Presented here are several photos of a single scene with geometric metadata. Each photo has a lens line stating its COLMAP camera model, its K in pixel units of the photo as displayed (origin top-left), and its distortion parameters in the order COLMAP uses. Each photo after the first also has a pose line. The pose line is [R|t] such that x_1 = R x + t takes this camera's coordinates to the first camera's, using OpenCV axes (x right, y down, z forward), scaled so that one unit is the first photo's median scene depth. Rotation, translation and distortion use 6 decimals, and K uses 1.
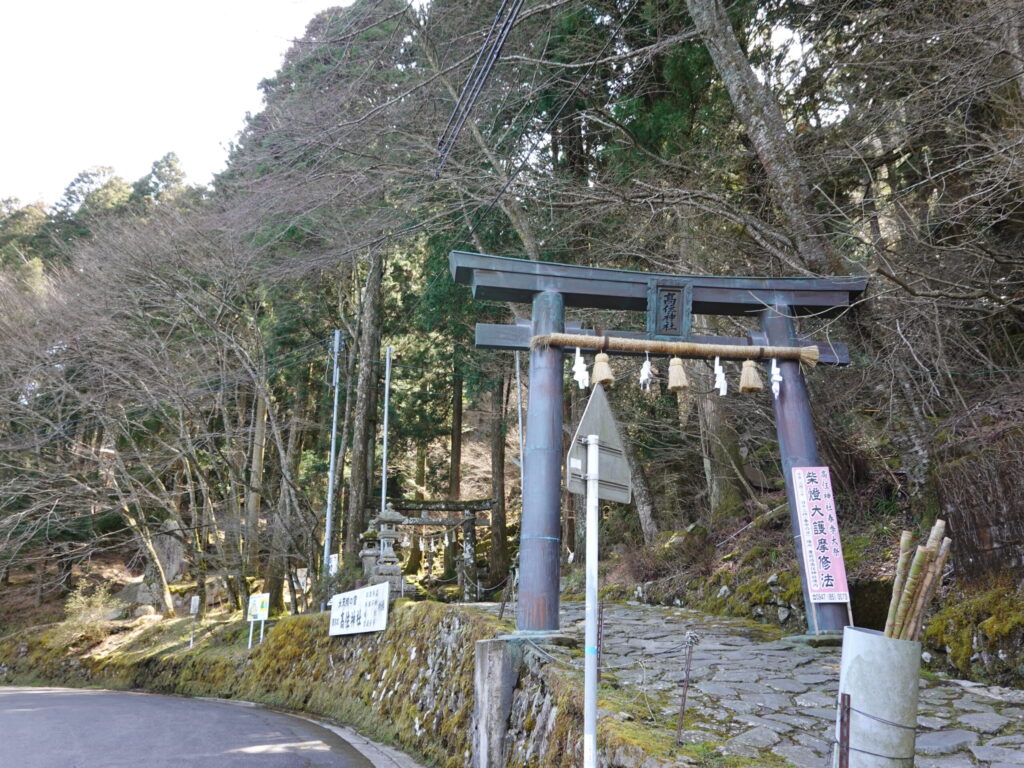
lens RADIAL K [[790.5, 0, 512.0], [0, 790.5, 384.0], [0, 0, 1]] dist [0.001891, -0.006070]
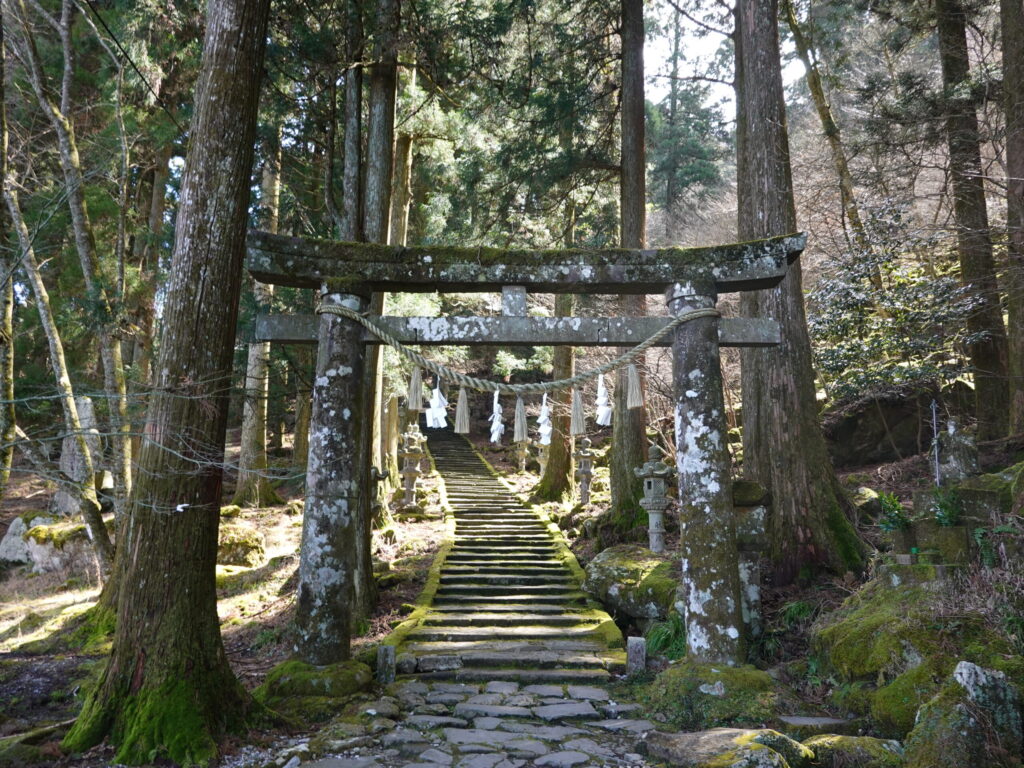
lens RADIAL K [[790.5, 0, 512.0], [0, 790.5, 384.0], [0, 0, 1]] dist [0.001891, -0.006070]
pose [[0.973882, -0.024211, -0.225759, -0.053809], [0.050136, 0.992686, 0.109818, 0.160379], [0.221449, -0.118268, 0.967974, 0.740603]]
